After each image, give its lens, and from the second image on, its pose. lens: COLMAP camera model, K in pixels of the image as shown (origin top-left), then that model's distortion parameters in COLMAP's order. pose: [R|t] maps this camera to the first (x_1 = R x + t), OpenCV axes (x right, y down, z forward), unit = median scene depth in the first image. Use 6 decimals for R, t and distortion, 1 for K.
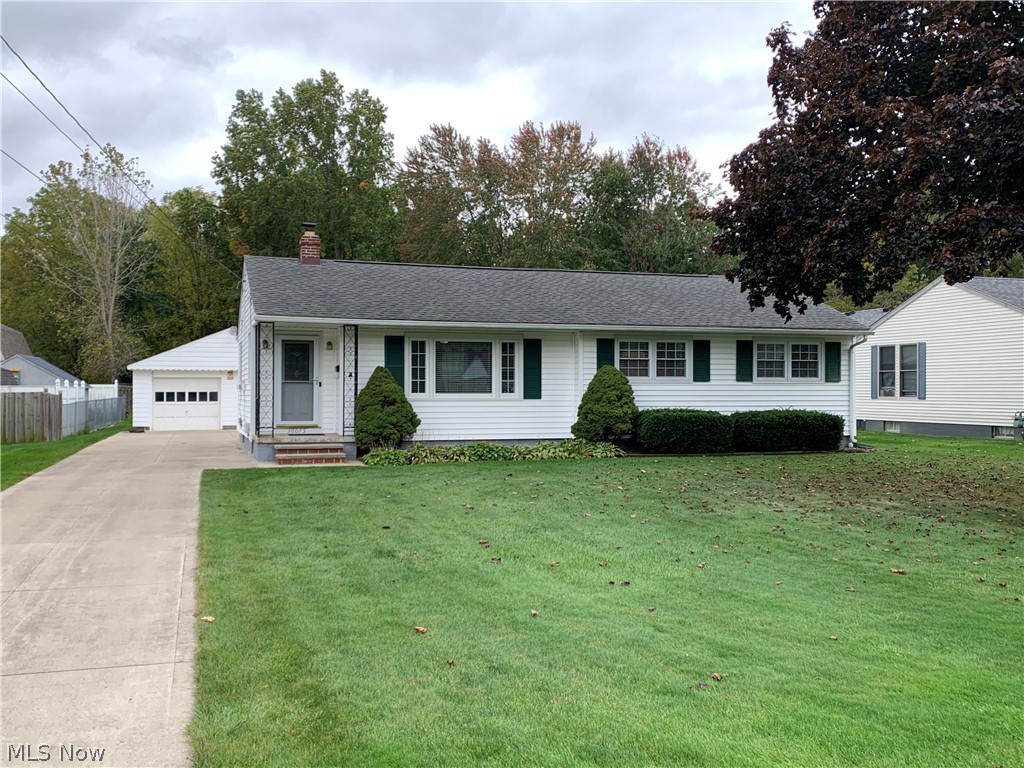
lens RADIAL K [[967.3, 0, 512.0], [0, 967.3, 384.0], [0, 0, 1]] dist [0.085425, -0.001450]
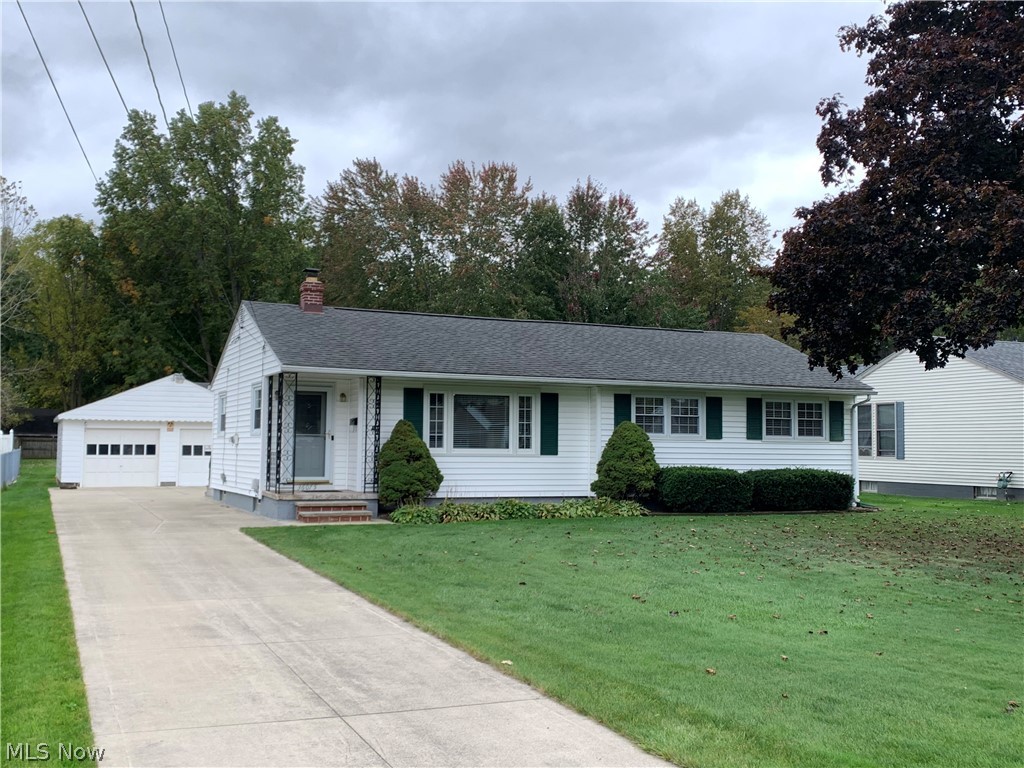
lens RADIAL K [[1053.7, 0, 512.0], [0, 1053.7, 384.0], [0, 0, 1]] dist [0.098260, -0.015908]
pose [[0.993453, 0.016116, 0.113099, -0.127307], [-0.010319, 0.998612, -0.051655, -0.000656], [-0.113775, 0.050150, 0.992240, -0.042852]]
